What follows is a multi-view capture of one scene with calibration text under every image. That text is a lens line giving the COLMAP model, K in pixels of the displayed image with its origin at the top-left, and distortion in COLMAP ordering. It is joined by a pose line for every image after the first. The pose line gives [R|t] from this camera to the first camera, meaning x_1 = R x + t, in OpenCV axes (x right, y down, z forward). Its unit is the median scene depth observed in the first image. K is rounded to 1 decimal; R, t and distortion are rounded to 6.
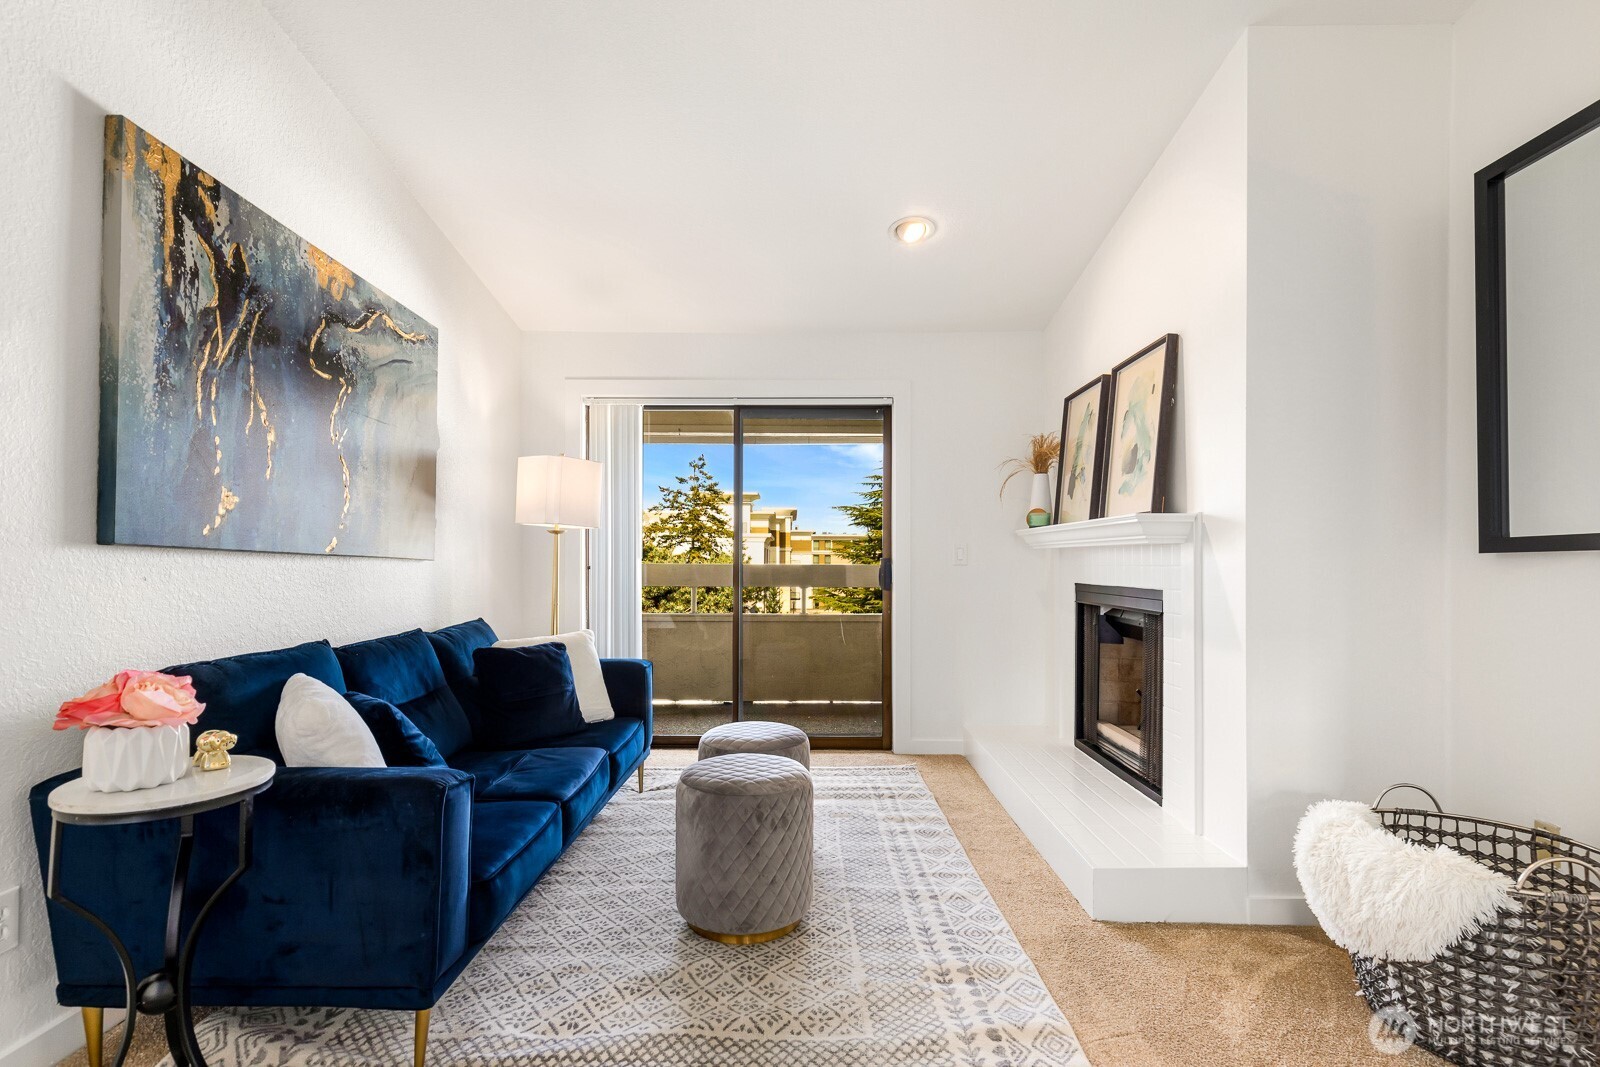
lens RADIAL K [[754.6, 0, 801.3], [0, 754.6, 560.4], [0, 0, 1]] dist [0.003885, -0.000007]
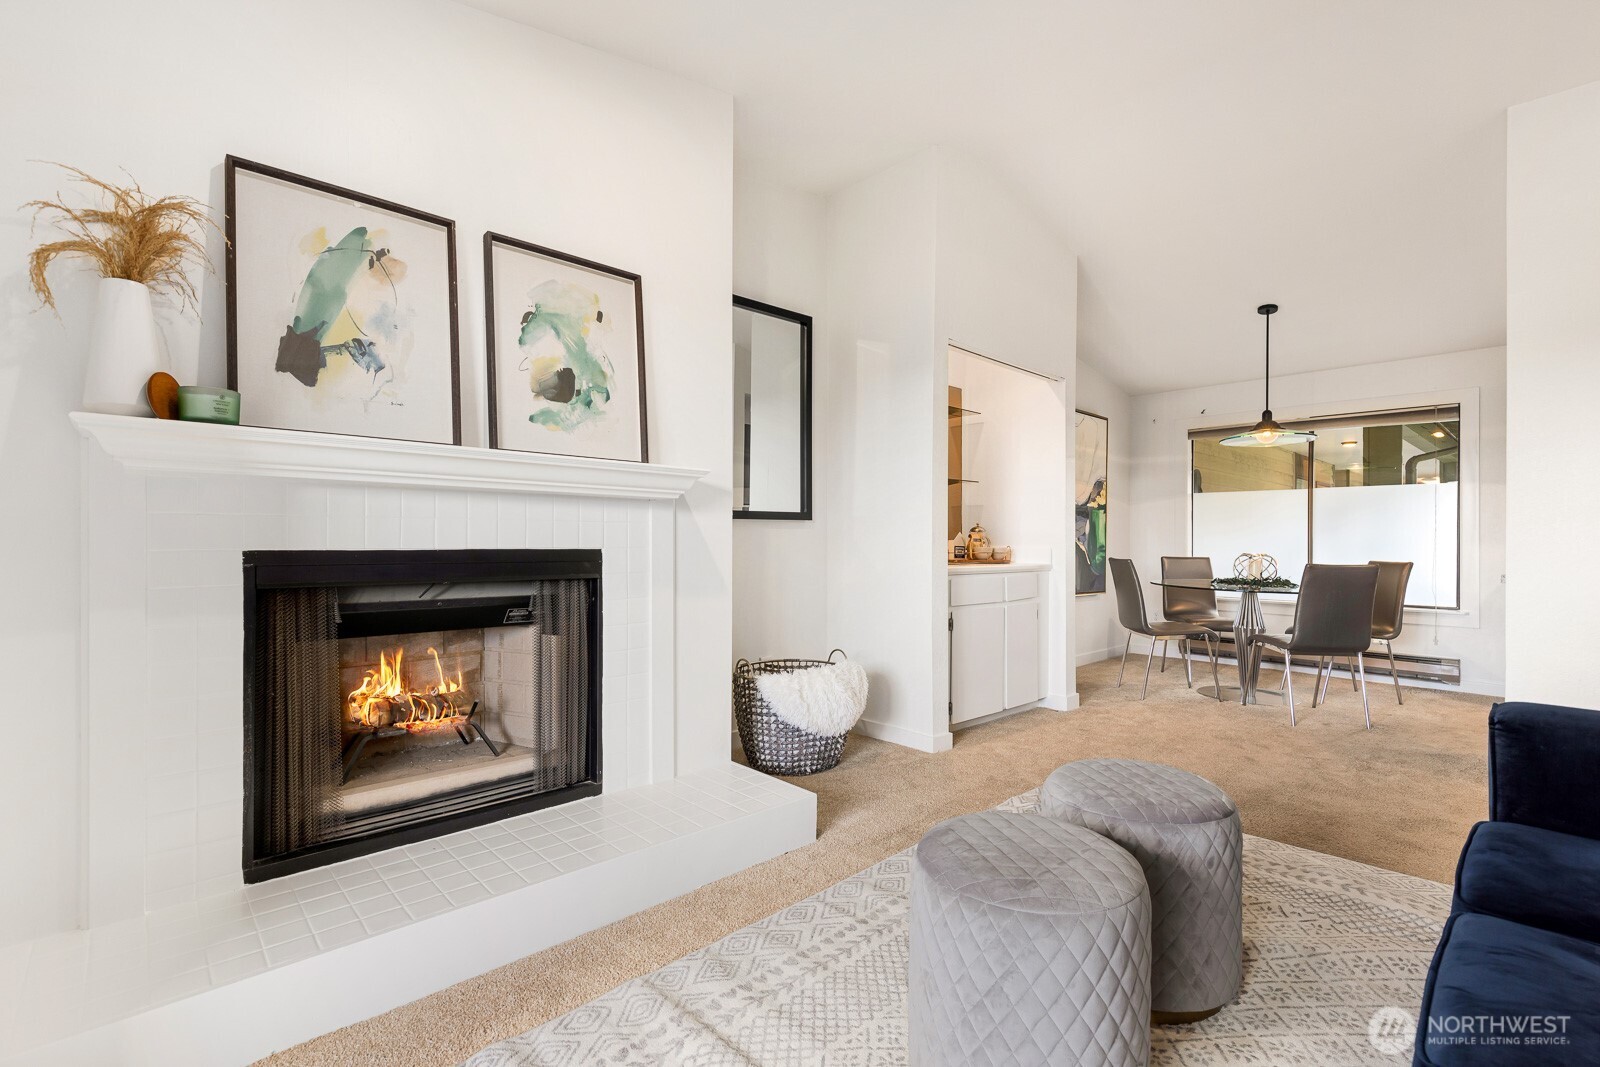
lens RADIAL K [[725.9, 0, 803.5], [0, 725.9, 542.1], [0, 0, 1]] dist [0.009487, -0.000442]
pose [[-0.692865, -0.007095, 0.721033, -0.301609], [-0.007865, 0.999966, 0.002282, 0.027089], [-0.721025, -0.004090, -0.692897, 1.430249]]
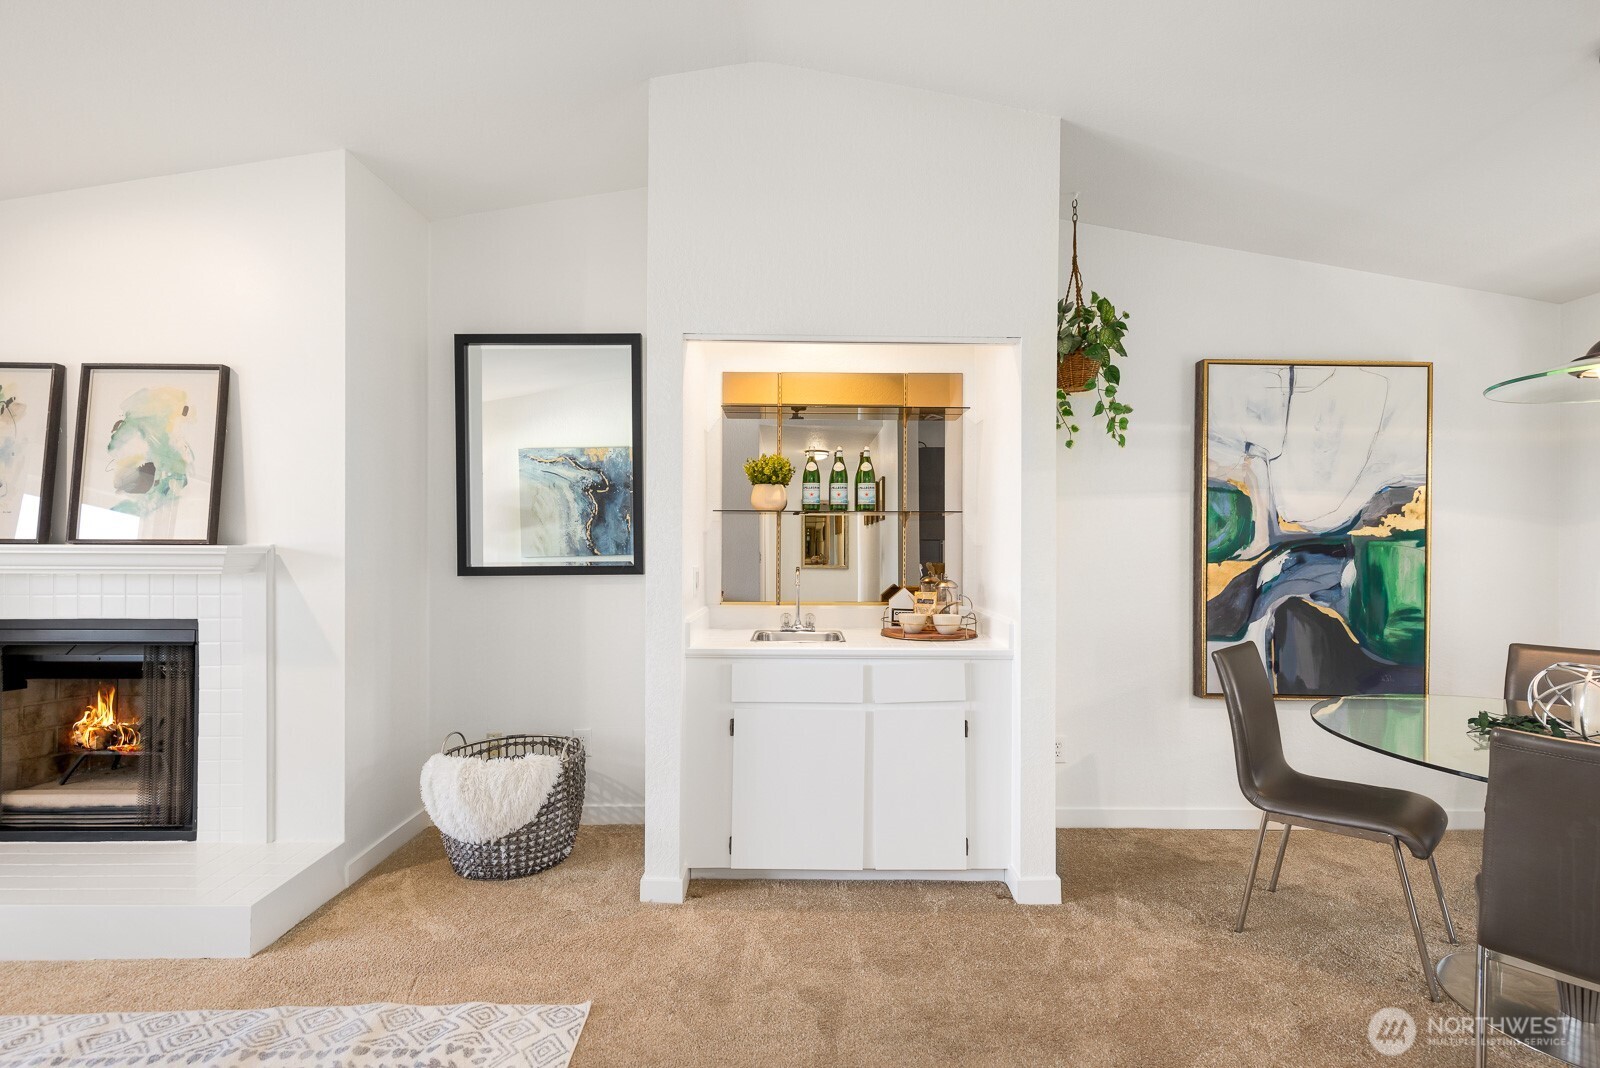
lens RADIAL K [[742.0, 0, 798.8], [0, 742.0, 539.9], [0, 0, 1]] dist [0.008324, -0.000235]
pose [[-0.012195, -0.000884, 0.999925, -0.503424], [-0.005097, 0.999987, 0.000822, -0.068885], [-0.999913, -0.005086, -0.012199, 0.233528]]
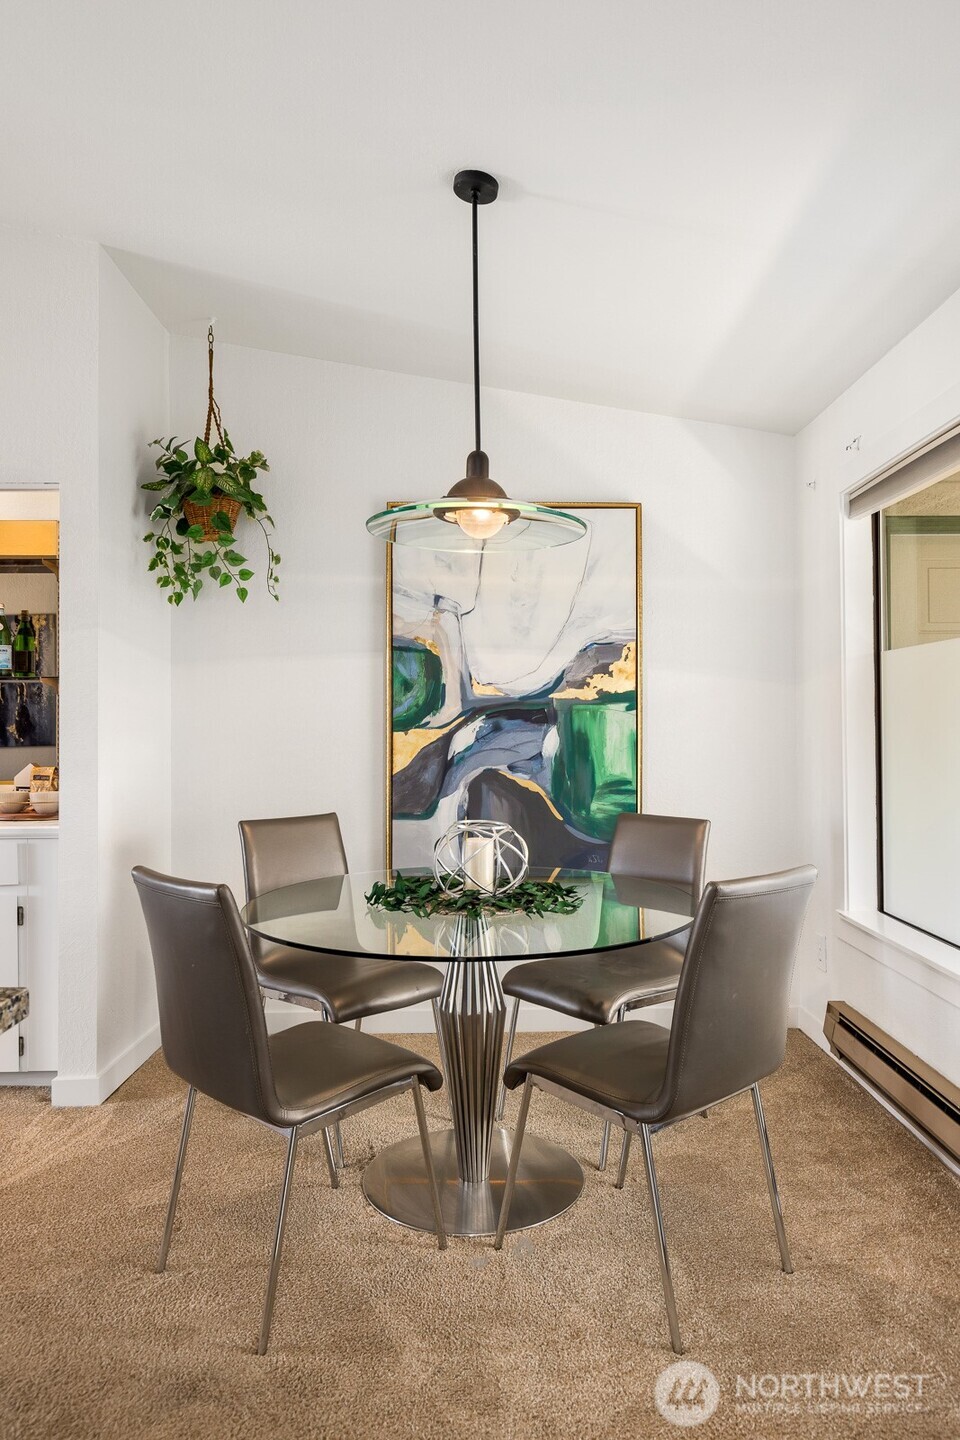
lens RADIAL K [[928.6, 0, 480.0], [0, 928.6, 720.0], [0, 0, 1]] dist [0.002646, -0.000967]
pose [[-0.010558, 0.005532, 0.999929, -0.637434], [0.006848, 0.999962, -0.005460, -0.043100], [-0.999921, 0.006790, -0.010595, -0.533734]]
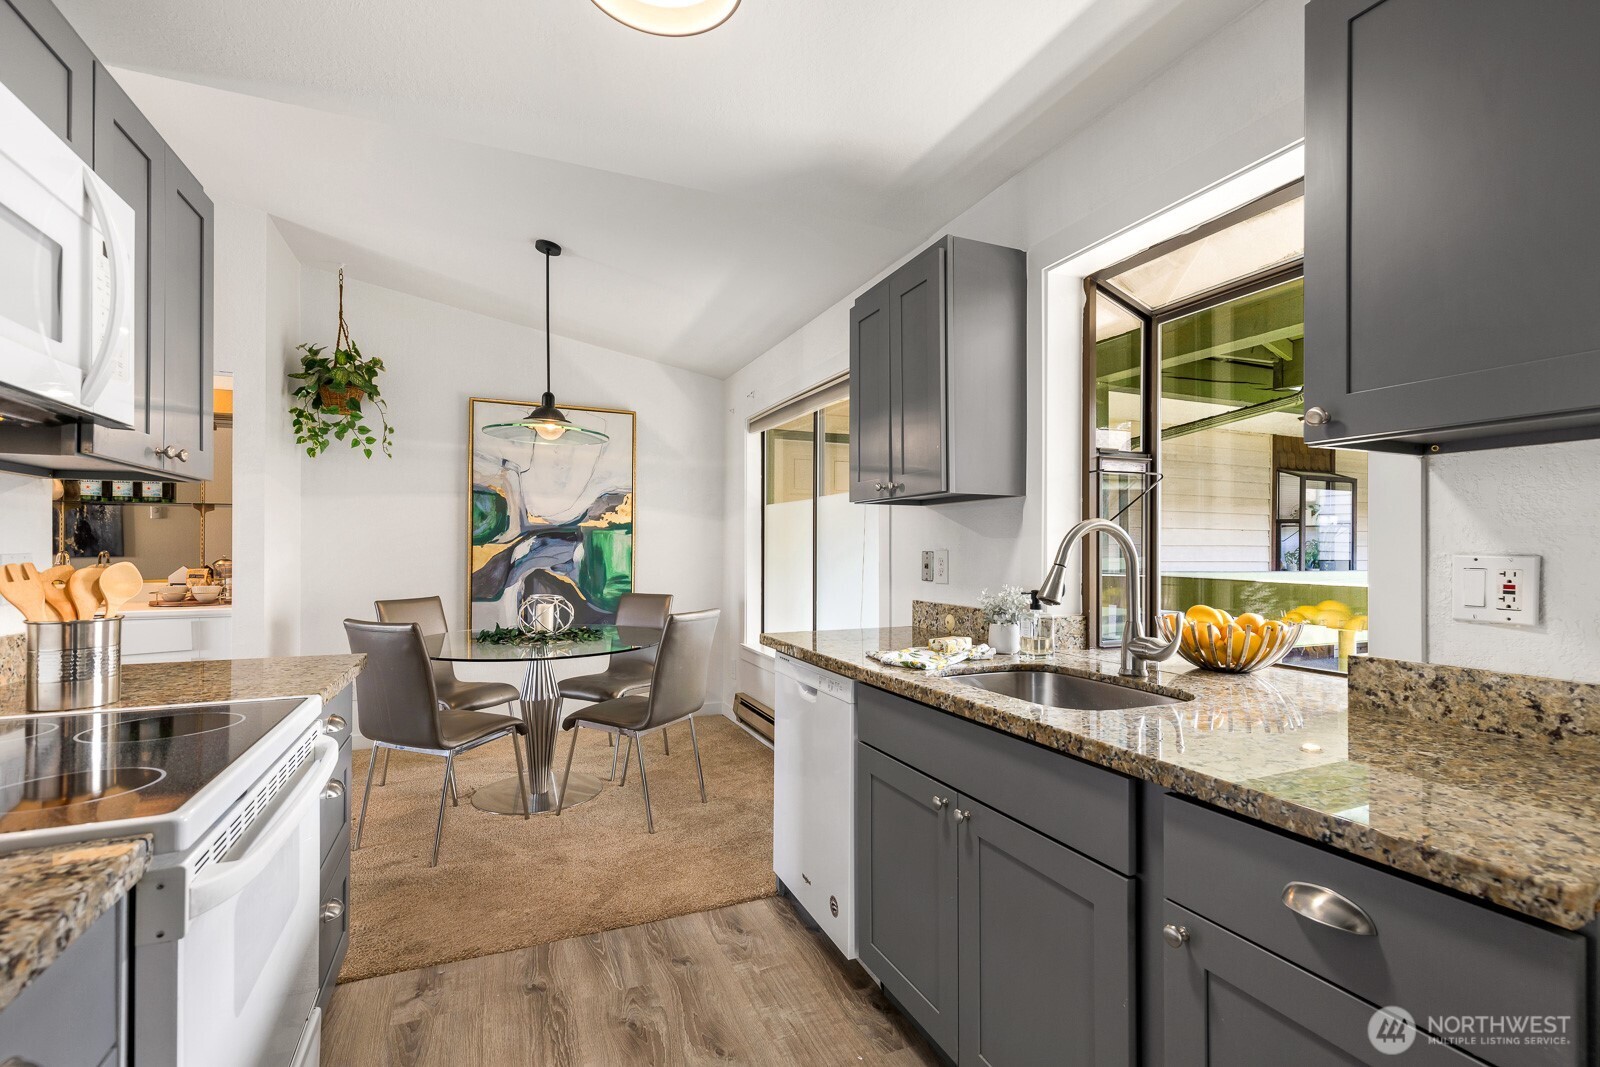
lens RADIAL K [[736.3, 0, 807.9], [0, 736.3, 541.5], [0, 0, 1]] dist [0.015614, -0.000627]
pose [[-0.410314, 0.002102, 0.911942, -1.101955], [-0.002960, 0.999989, -0.003636, -0.039624], [-0.911940, -0.004191, -0.410303, -0.431385]]
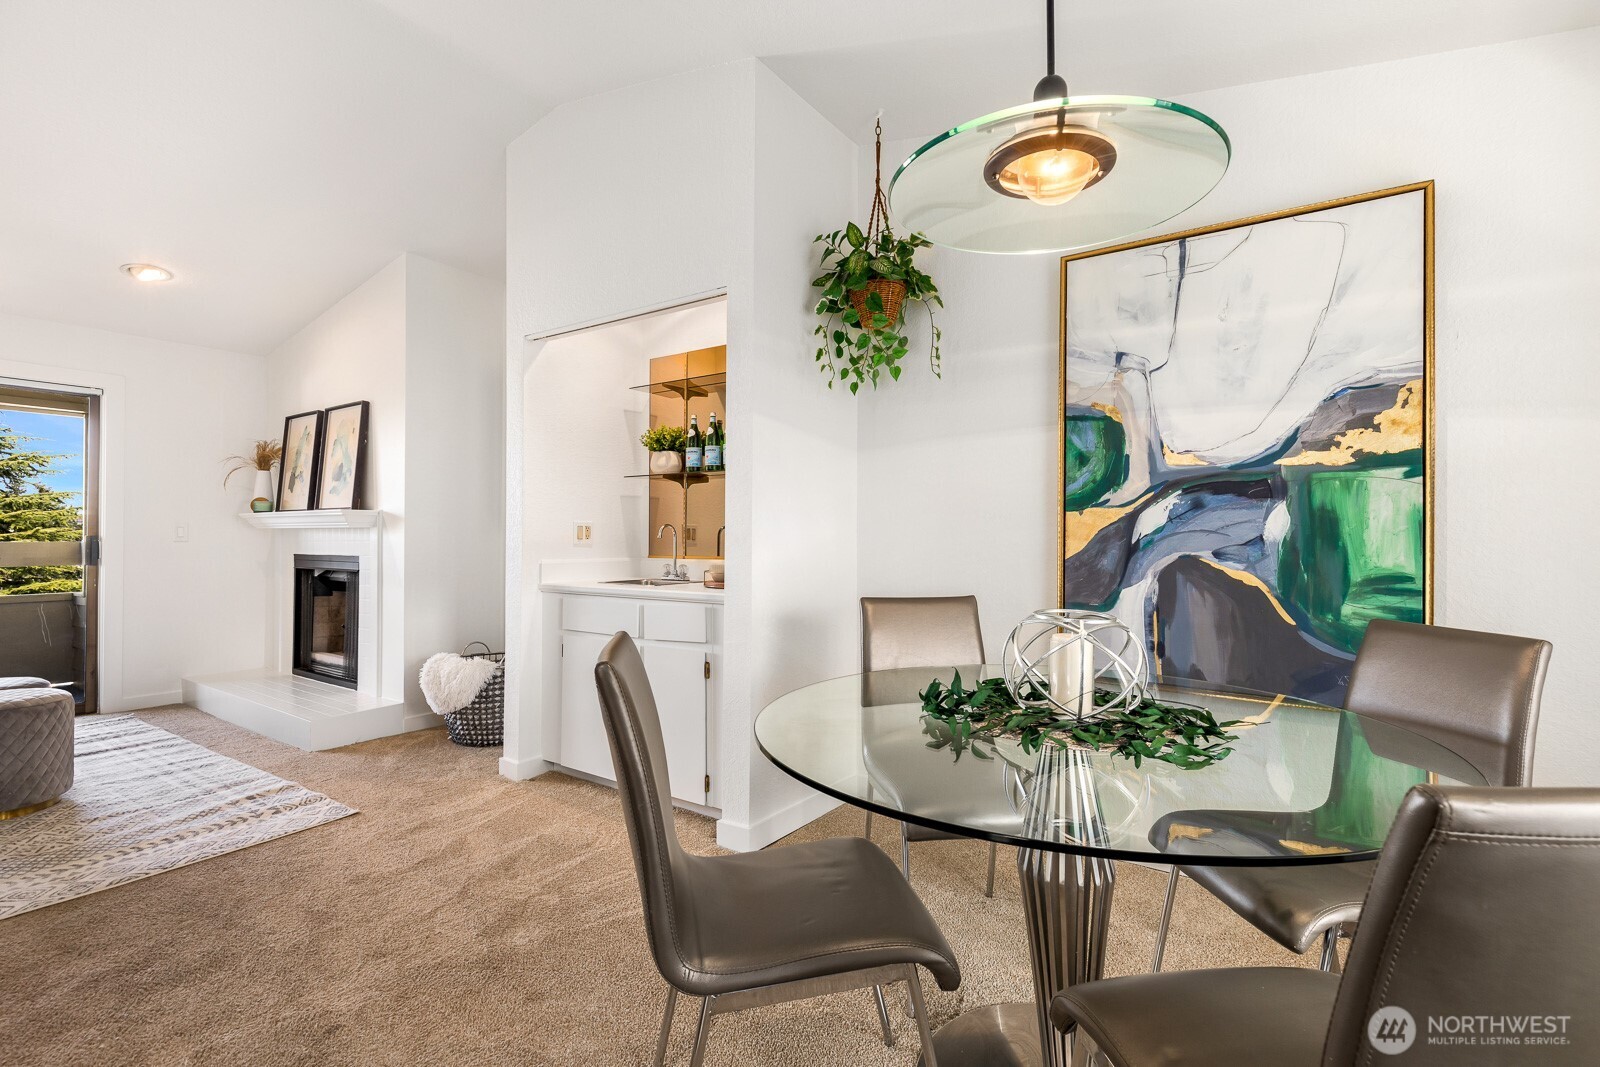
lens RADIAL K [[726.7, 0, 799.5], [0, 726.7, 528.5], [0, 0, 1]] dist [0.005518, -0.000130]
pose [[0.564807, 0.008538, 0.825179, -0.278291], [-0.000150, 0.999948, -0.010244, -0.003857], [-0.825223, 0.005662, 0.564779, -0.664811]]
